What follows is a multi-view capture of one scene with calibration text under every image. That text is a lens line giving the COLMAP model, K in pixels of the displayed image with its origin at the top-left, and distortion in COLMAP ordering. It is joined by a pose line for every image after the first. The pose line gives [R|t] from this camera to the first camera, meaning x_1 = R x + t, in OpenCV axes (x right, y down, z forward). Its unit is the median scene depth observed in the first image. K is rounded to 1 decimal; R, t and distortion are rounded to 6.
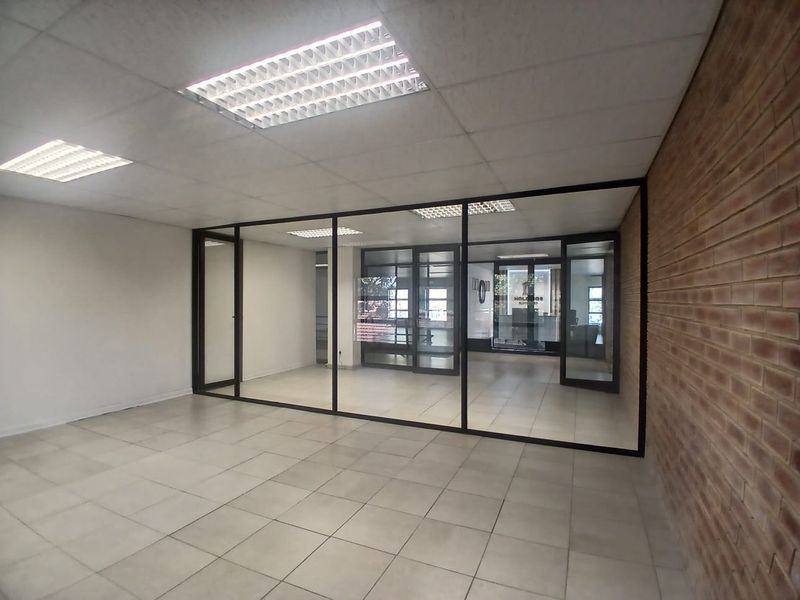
lens RADIAL K [[400.8, 0, 405.1], [0, 400.8, 299.2], [0, 0, 1]] dist [-0.010320, -0.034383]
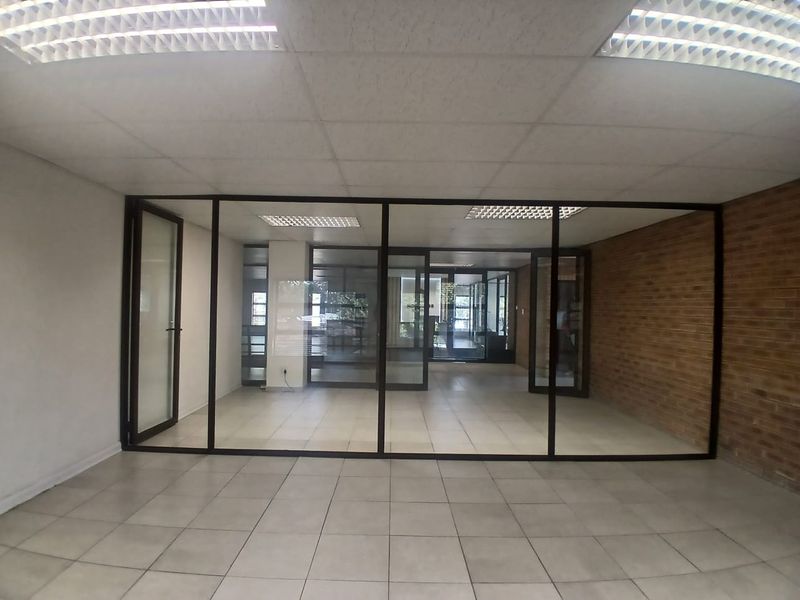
lens RADIAL K [[400.8, 0, 405.0], [0, 400.8, 302.8], [0, 0, 1]] dist [-0.010320, -0.034383]
pose [[0.909614, 0.018290, 0.415051, -0.409966], [-0.017036, 0.999832, -0.006723, -0.006337], [-0.415104, -0.000956, 0.909773, 0.248294]]
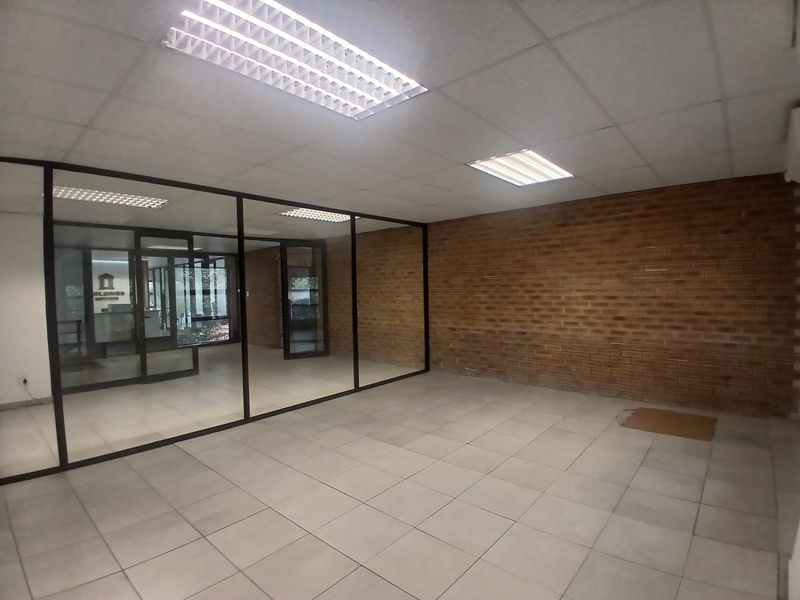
lens RADIAL K [[400.8, 0, 395.9], [0, 400.8, 300.7], [0, 0, 1]] dist [-0.010320, -0.034383]
pose [[0.291618, -0.034898, 0.955898, -0.809512], [0.020134, 0.999337, 0.030342, 0.000100], [-0.956323, 0.010398, 0.292128, 0.380267]]
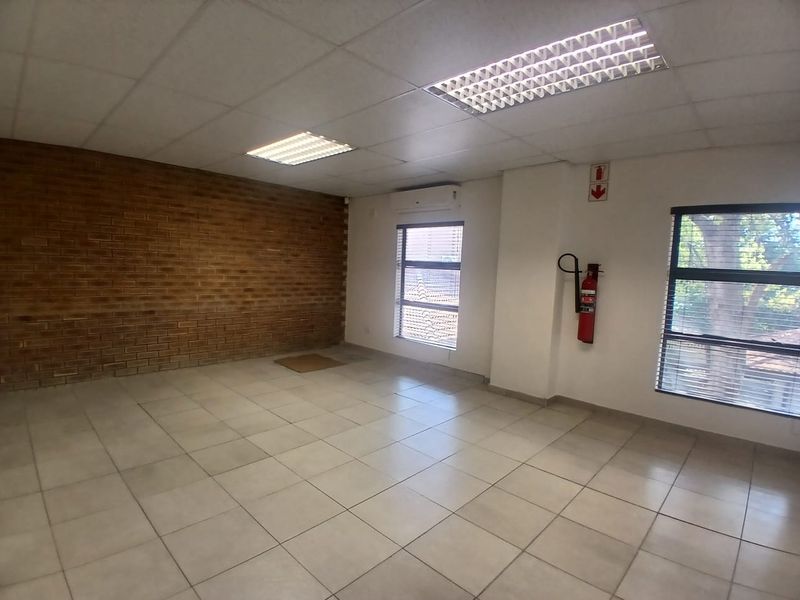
lens RADIAL K [[400.8, 0, 393.7], [0, 400.8, 301.5], [0, 0, 1]] dist [-0.010320, -0.034383]
pose [[-0.944167, -0.066772, 0.322629, -0.501657], [-0.040768, 0.995400, 0.086703, 0.002723], [-0.326934, 0.068709, -0.942546, 0.994514]]
